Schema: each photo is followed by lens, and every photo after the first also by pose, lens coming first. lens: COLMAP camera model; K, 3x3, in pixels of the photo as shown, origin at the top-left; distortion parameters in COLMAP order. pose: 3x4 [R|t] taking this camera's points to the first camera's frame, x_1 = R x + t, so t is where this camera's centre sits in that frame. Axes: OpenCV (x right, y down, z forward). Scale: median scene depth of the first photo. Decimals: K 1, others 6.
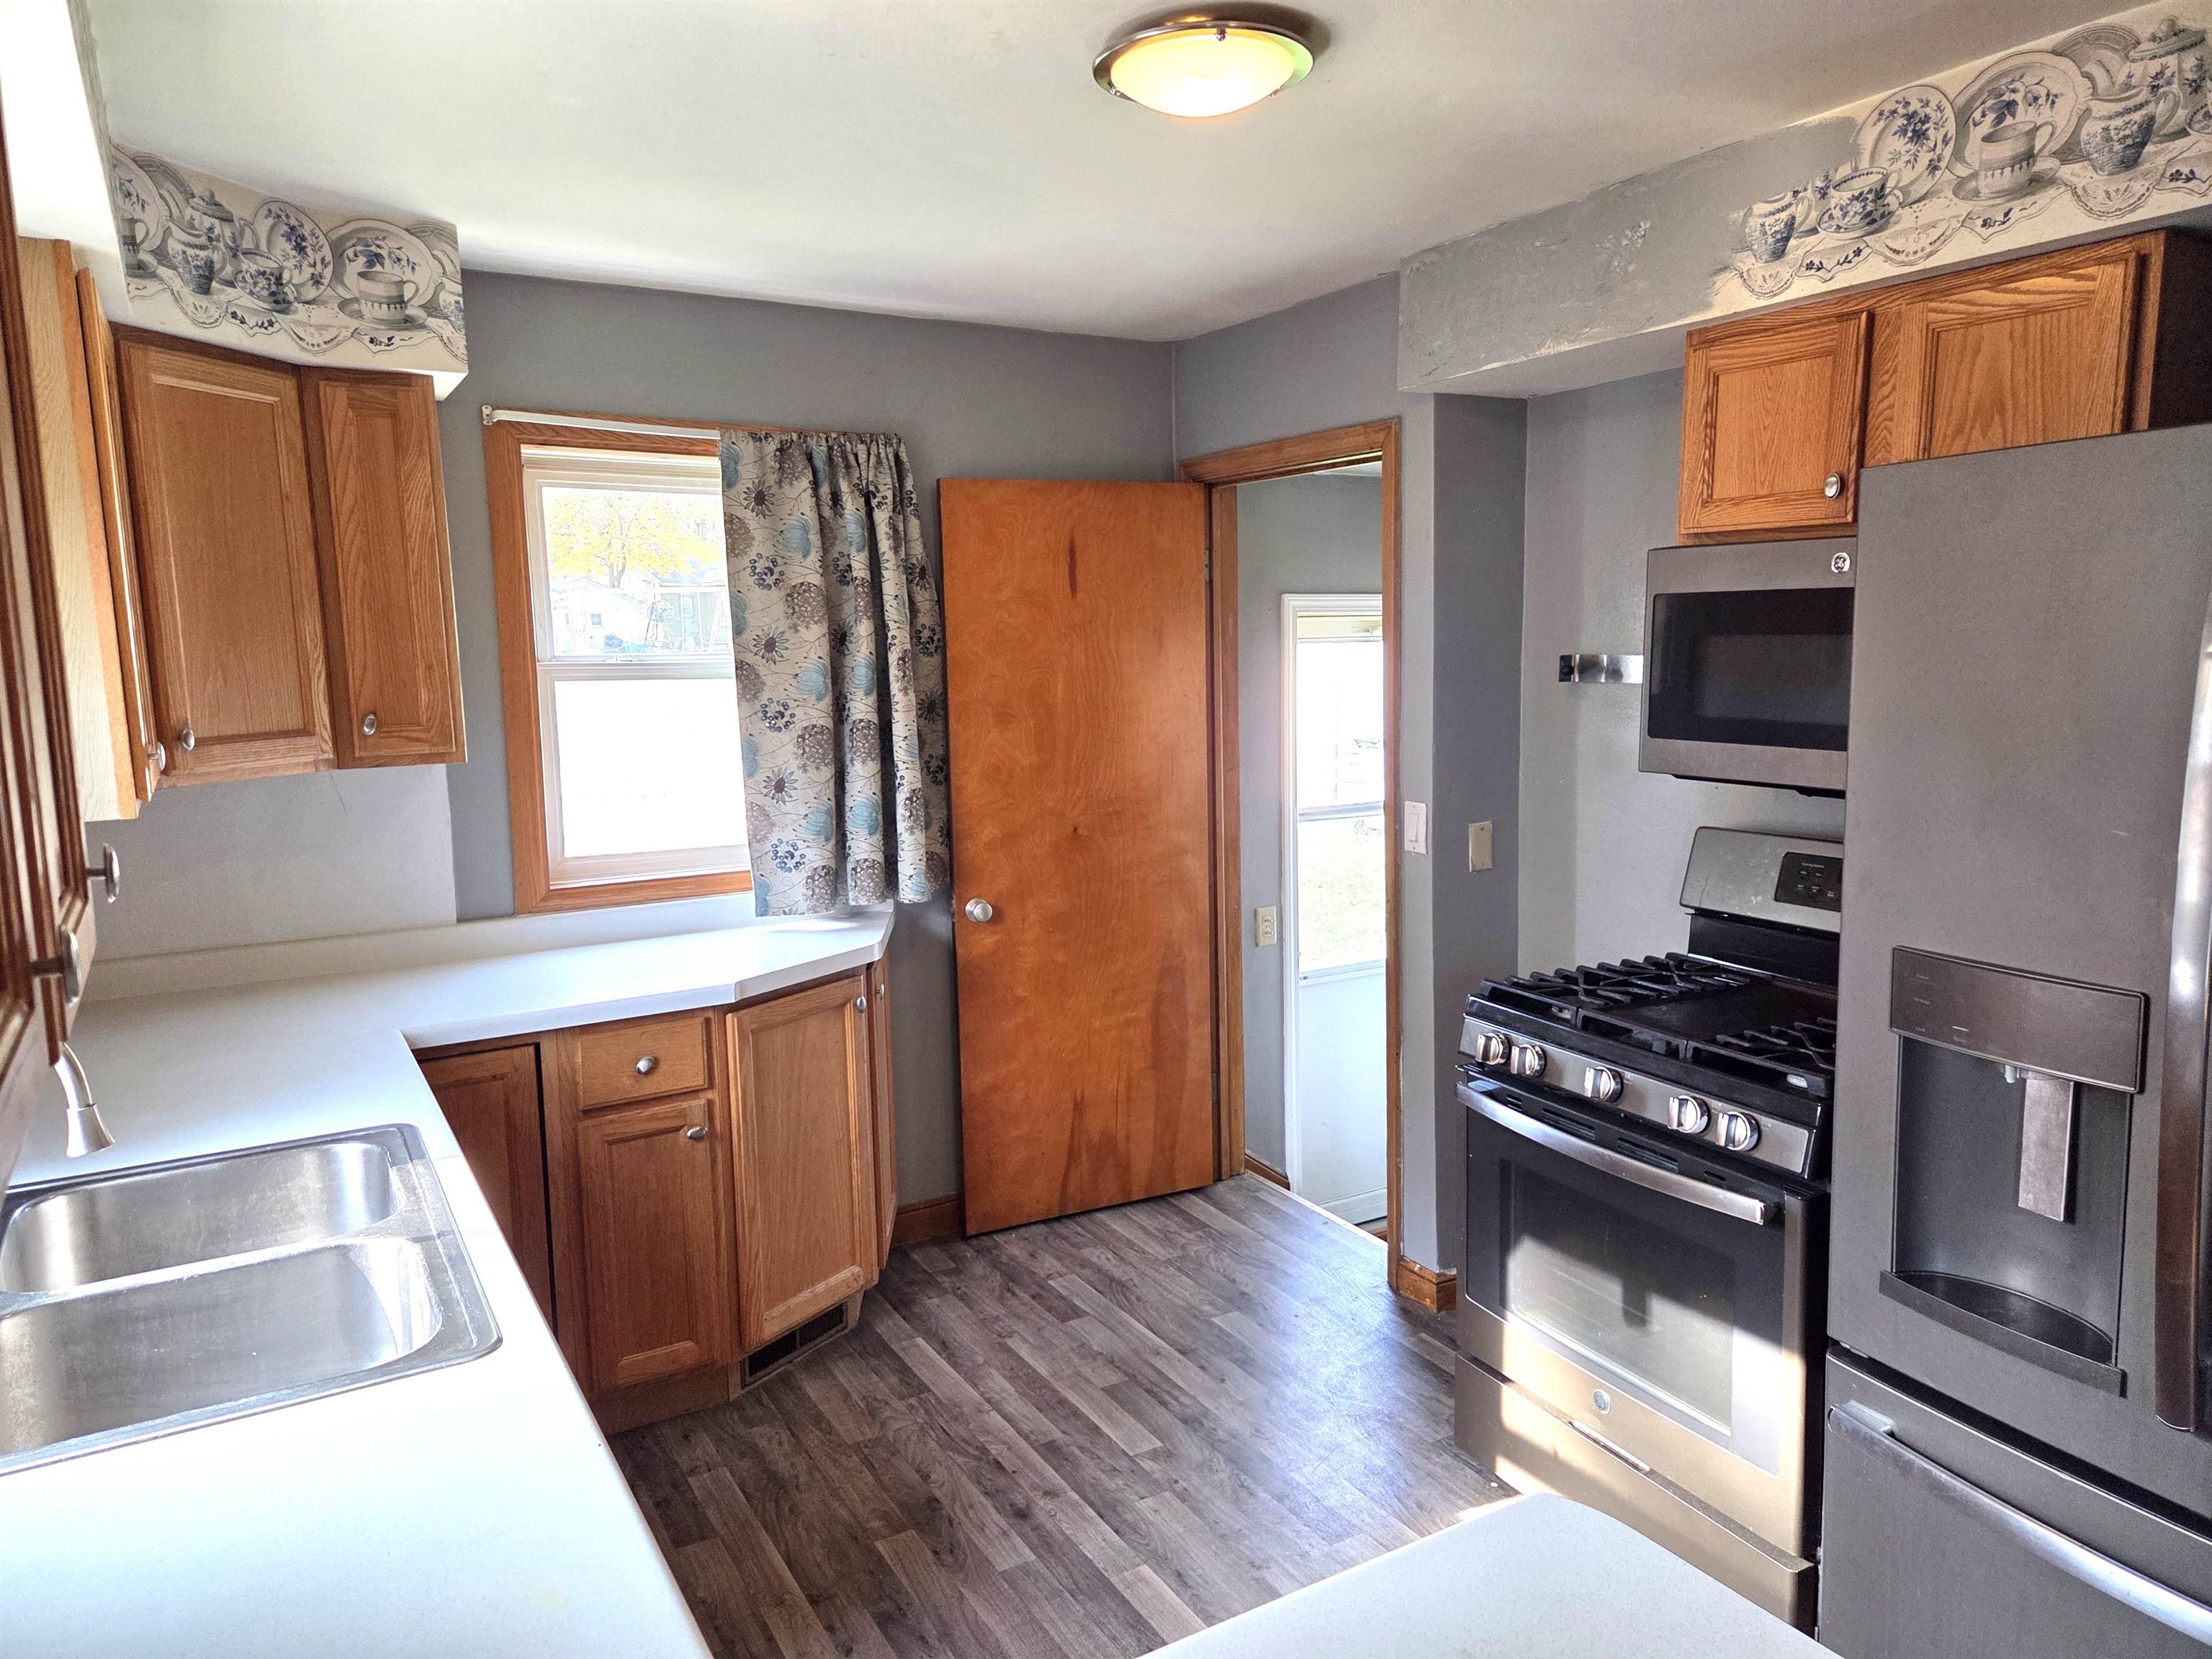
lens RADIAL K [[1476.0, 0, 1104.0], [0, 1476.0, 829.0], [0, 0, 1]] dist [0.072057, -0.052719]
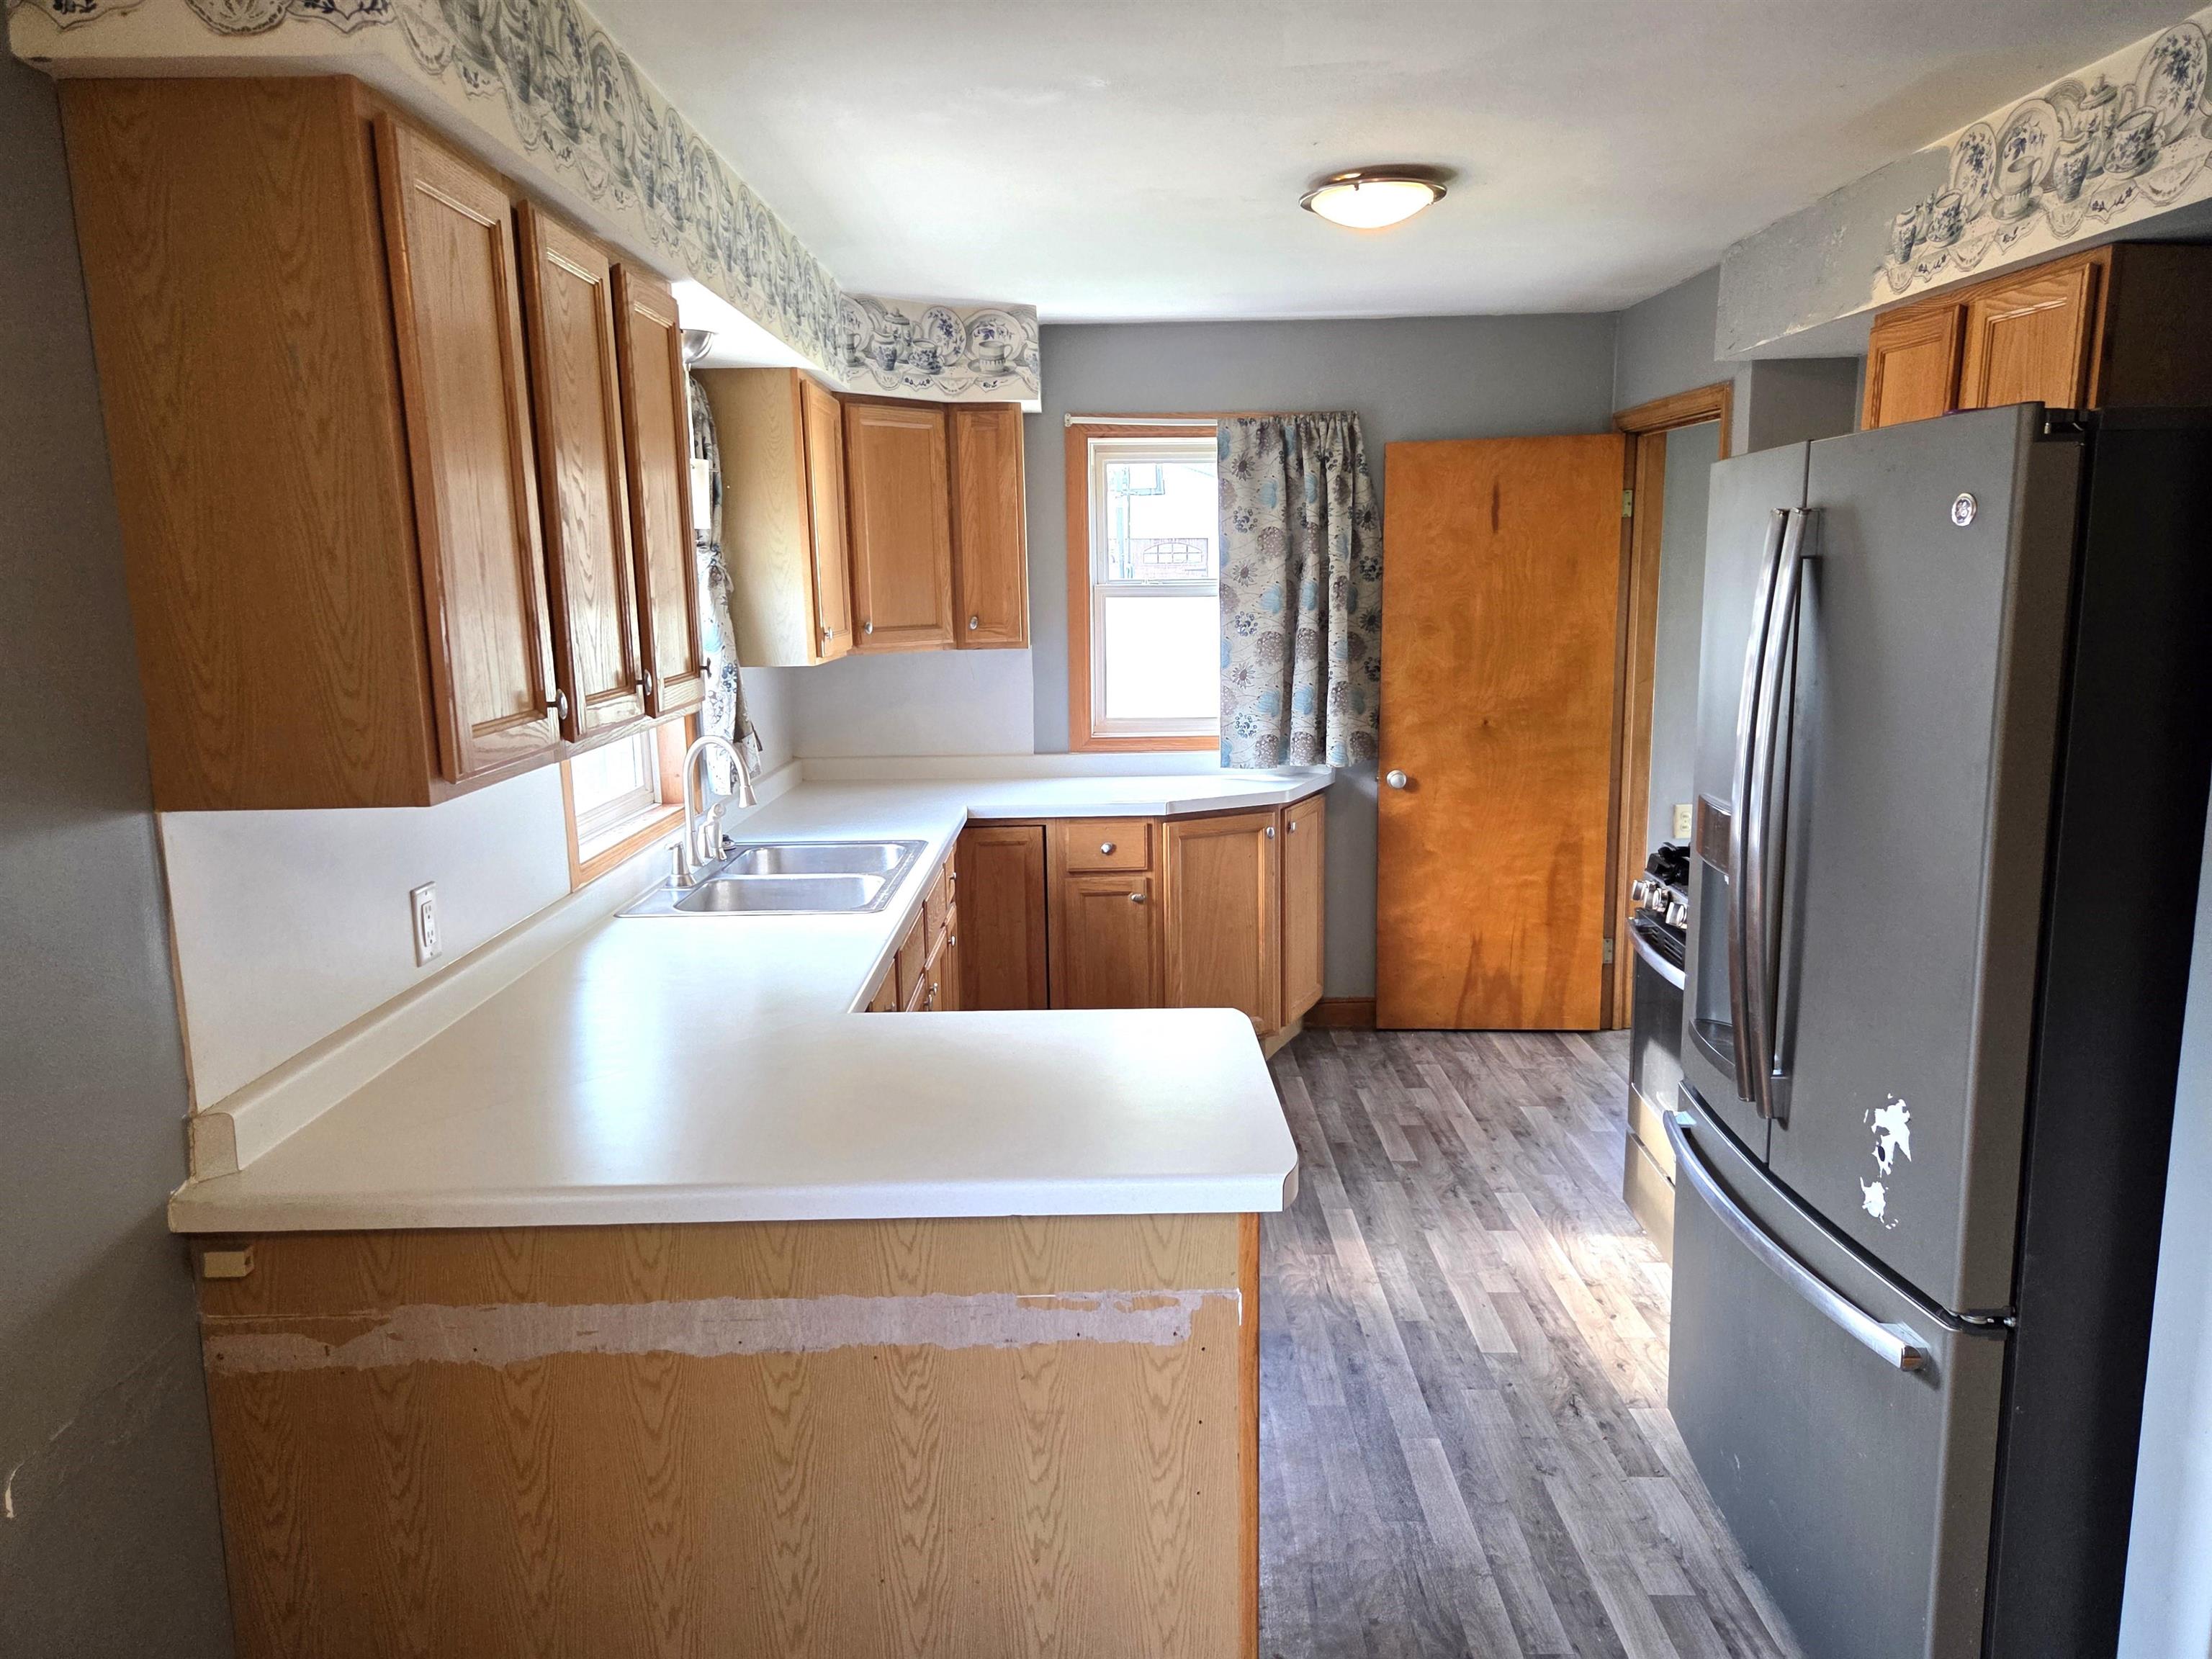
lens RADIAL K [[1476.0, 0, 1112.0], [0, 1476.0, 821.0], [0, 0, 1]] dist [0.072057, -0.052719]
pose [[0.867236, 0.089861, -0.489722, 0.405703], [-0.065138, 0.995602, 0.067335, 0.024399], [0.493618, -0.026496, 0.869275, -0.299766]]
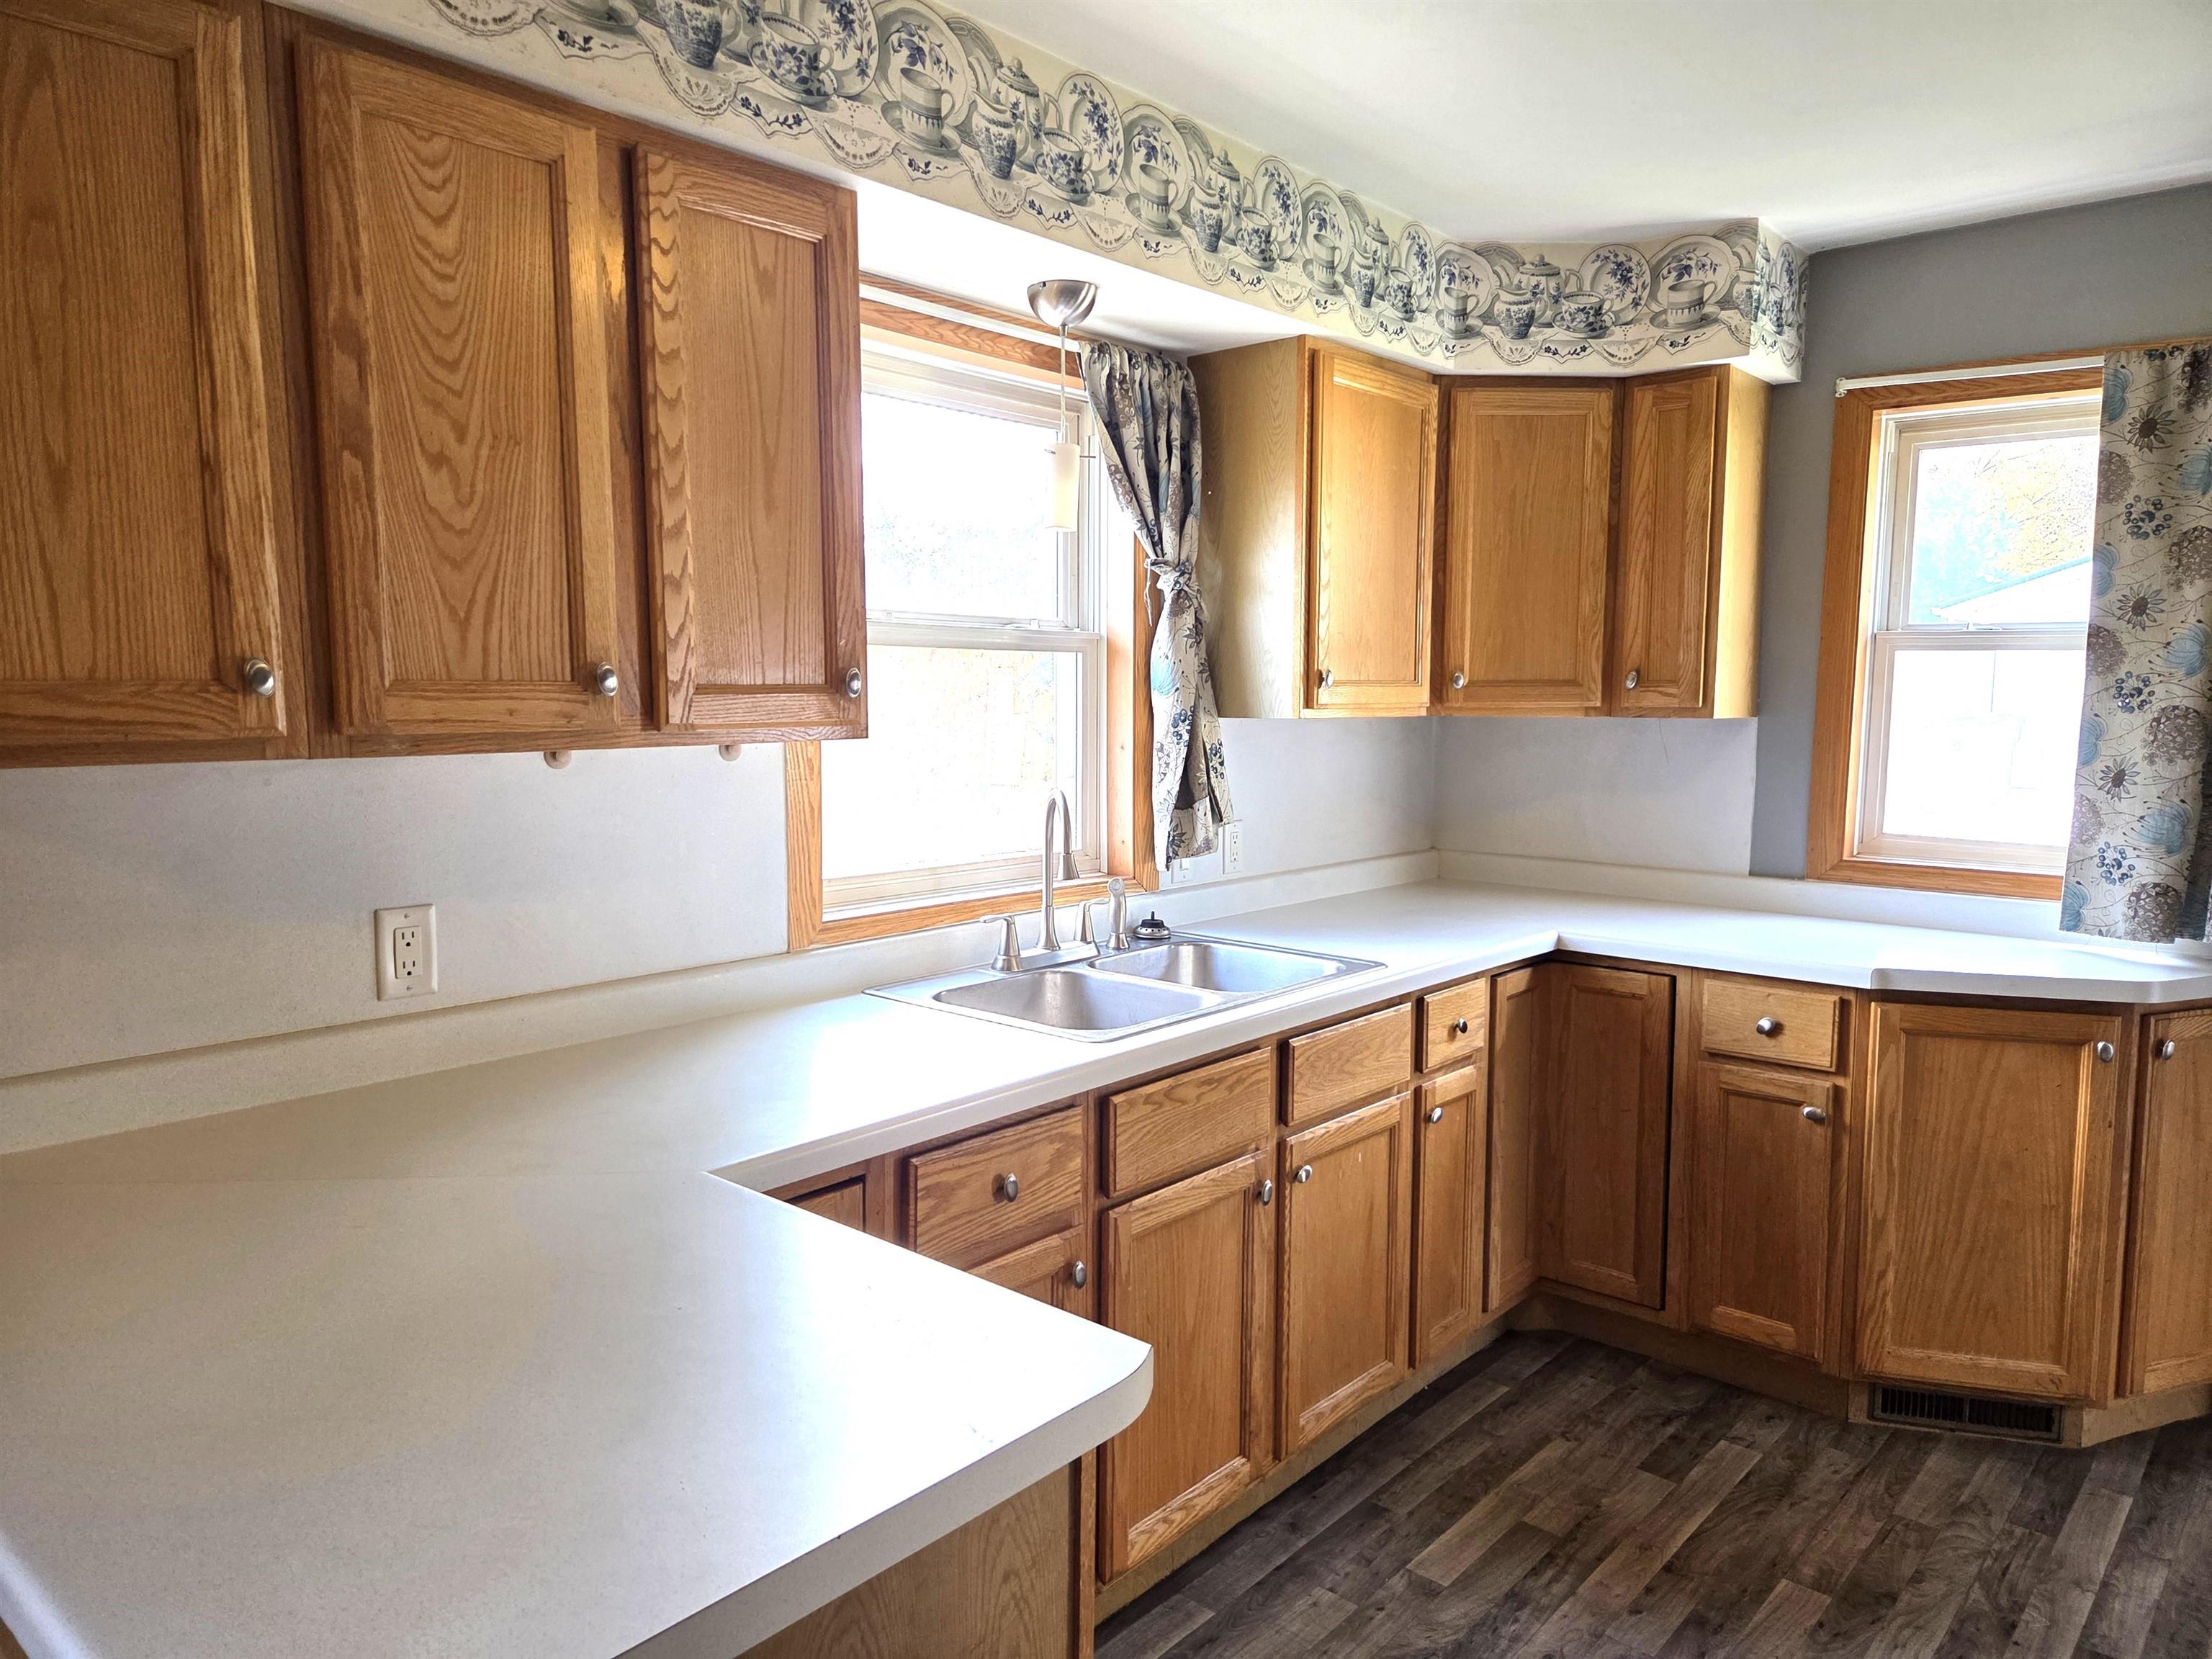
lens RADIAL K [[1476.0, 0, 1097.6], [0, 1476.0, 828.0], [0, 0, 1]] dist [0.072057, -0.052719]
pose [[0.318116, 0.115950, -0.940934, 0.432960], [-0.130892, 0.988360, 0.077541, 0.007929], [0.938972, 0.098494, 0.329590, 0.218045]]
